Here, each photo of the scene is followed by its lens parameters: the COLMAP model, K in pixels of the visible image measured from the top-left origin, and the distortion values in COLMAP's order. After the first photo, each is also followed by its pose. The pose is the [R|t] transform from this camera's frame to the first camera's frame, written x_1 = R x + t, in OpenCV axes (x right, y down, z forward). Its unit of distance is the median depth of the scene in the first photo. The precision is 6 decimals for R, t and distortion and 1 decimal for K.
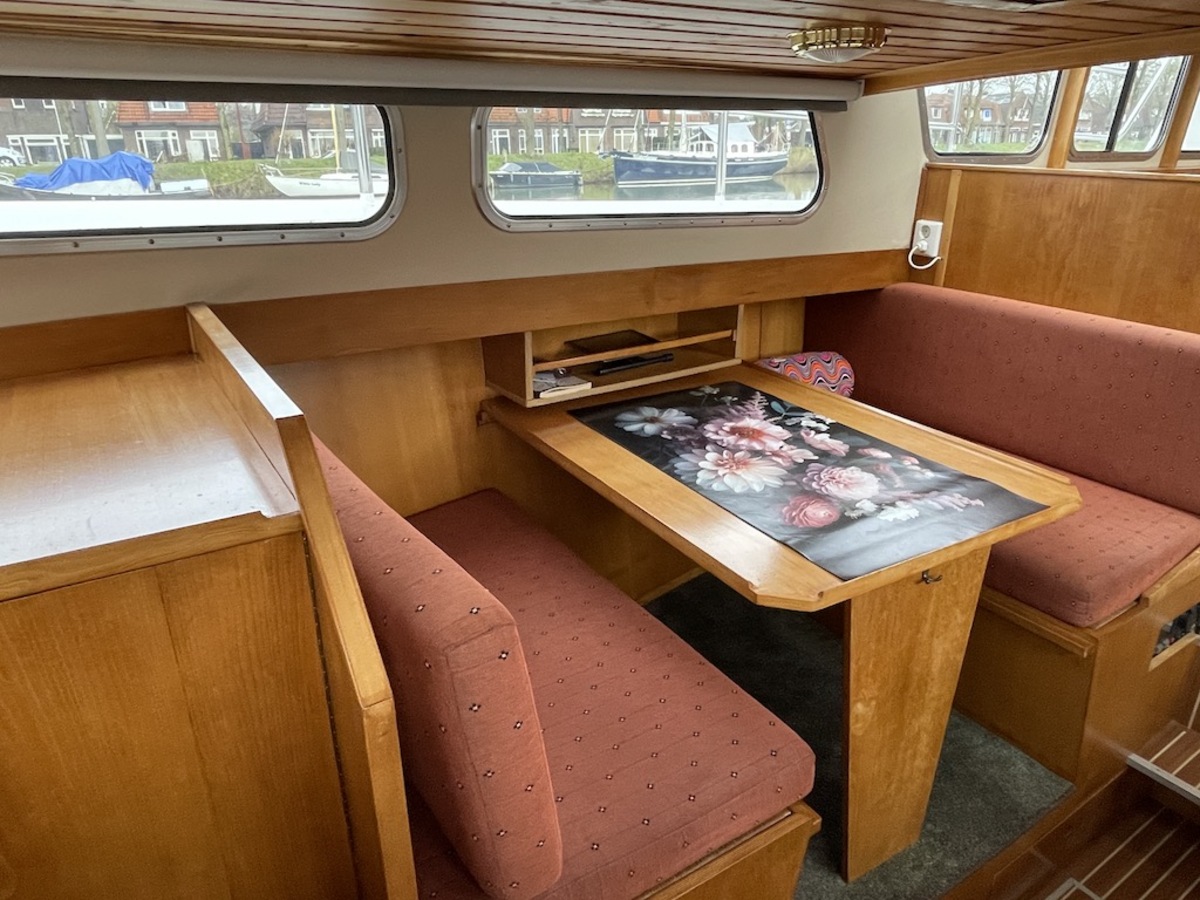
lens RADIAL K [[800.5, 0, 600.0], [0, 800.5, 450.0], [0, 0, 1]] dist [0.025060, -0.048240]
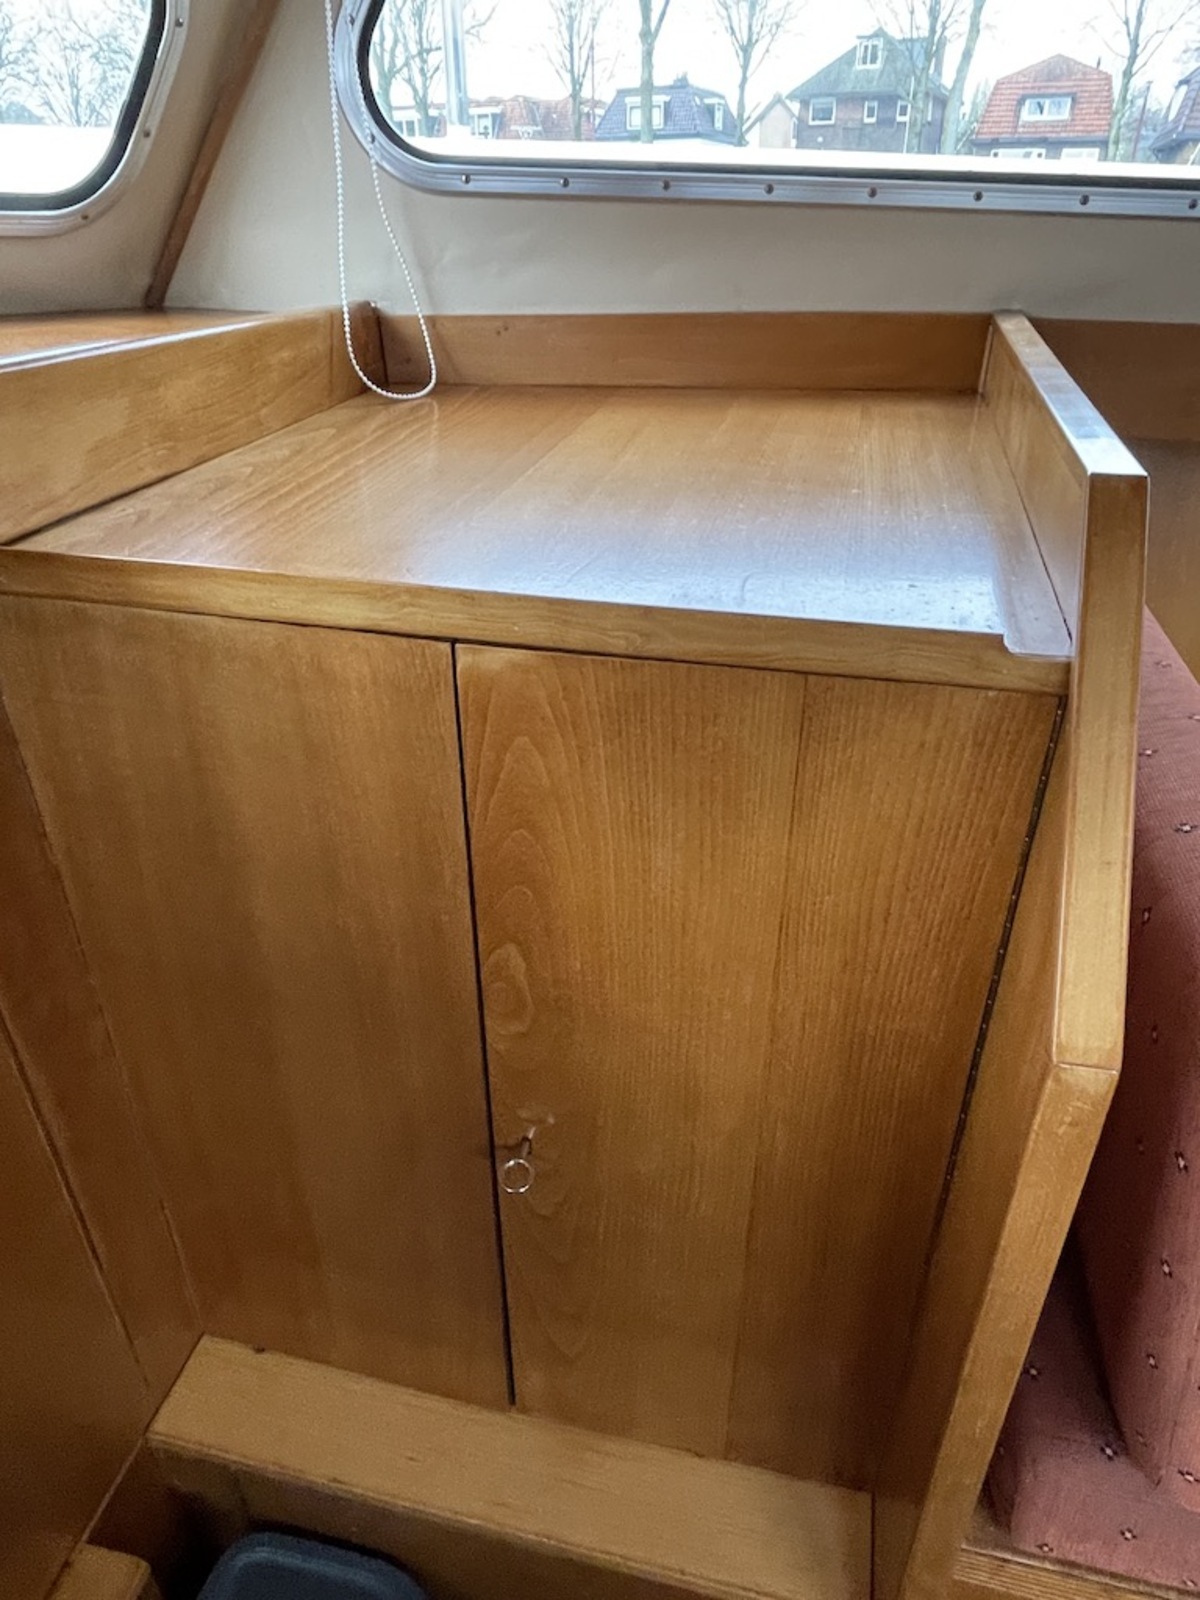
lens RADIAL K [[1067.3, 0, 600.0], [0, 1067.3, 800.0], [0, 0, 1]] dist [0.025060, -0.048240]
pose [[0.696228, 0.365512, -0.617793, -0.052343], [-0.253442, 0.930391, 0.264839, 0.023200], [0.671590, -0.027813, 0.740400, 0.117634]]
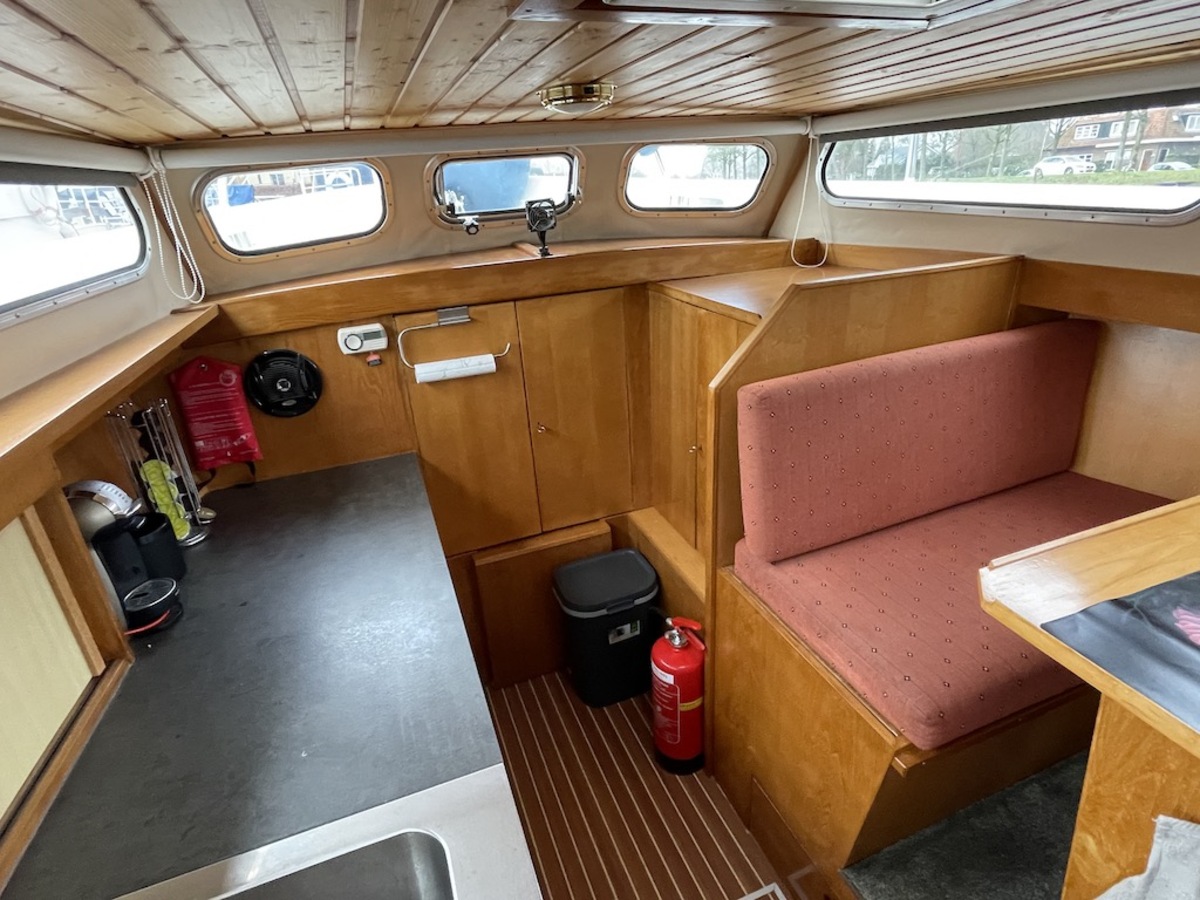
lens RADIAL K [[631.5, 0, 600.0], [0, 631.5, 450.0], [0, 0, 1]] dist [-0.001313, -0.000304]
pose [[-0.216781, 0.395260, -0.892623, 0.716701], [-0.295909, 0.844743, 0.445922, -0.133402], [0.930292, 0.360802, -0.066164, 0.366705]]
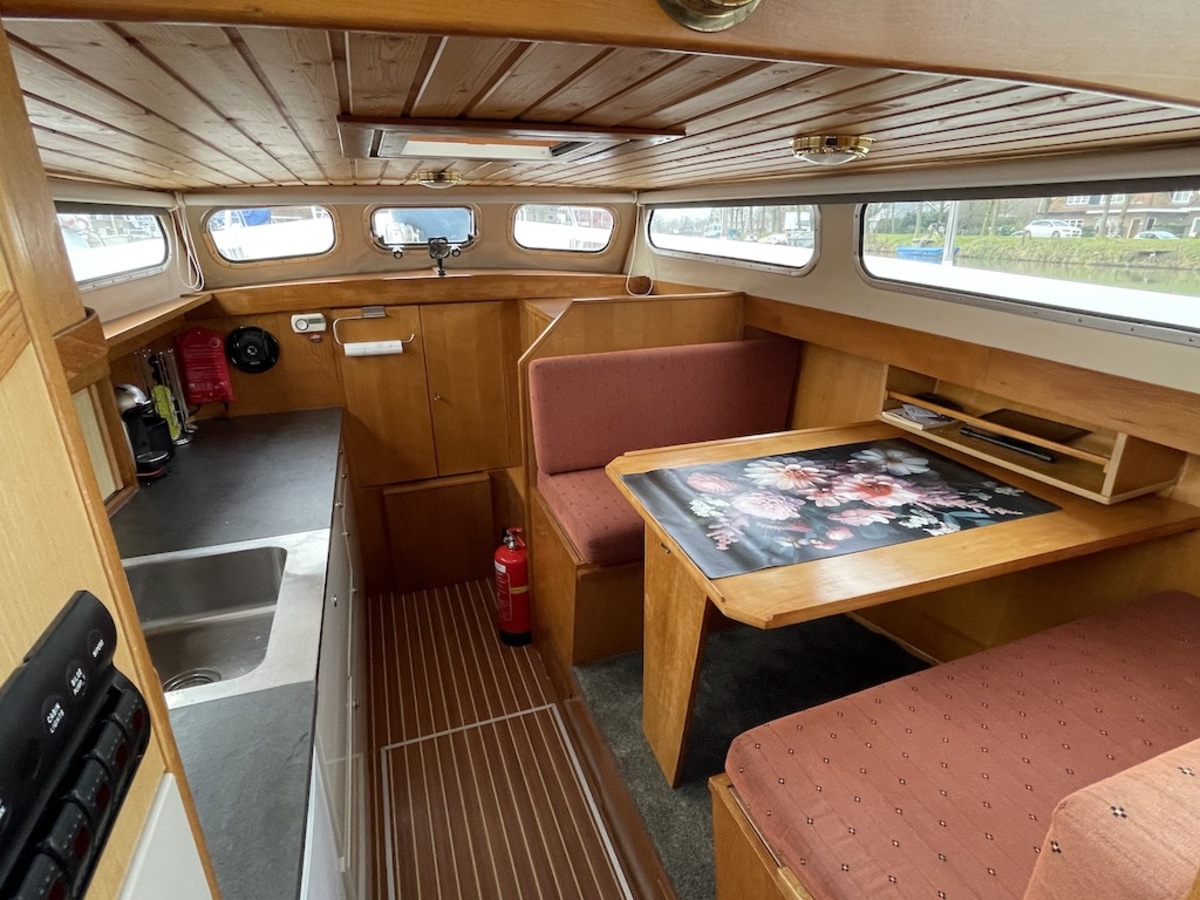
lens RADIAL K [[625.5, 0, 600.0], [0, 625.5, 450.0], [0, 0, 1]] dist [-0.004362, -0.001468]
pose [[-0.236845, 0.337410, -0.911075, 1.119796], [-0.346441, 0.846780, 0.403661, -0.305163], [0.907680, 0.411239, -0.083663, 0.764077]]
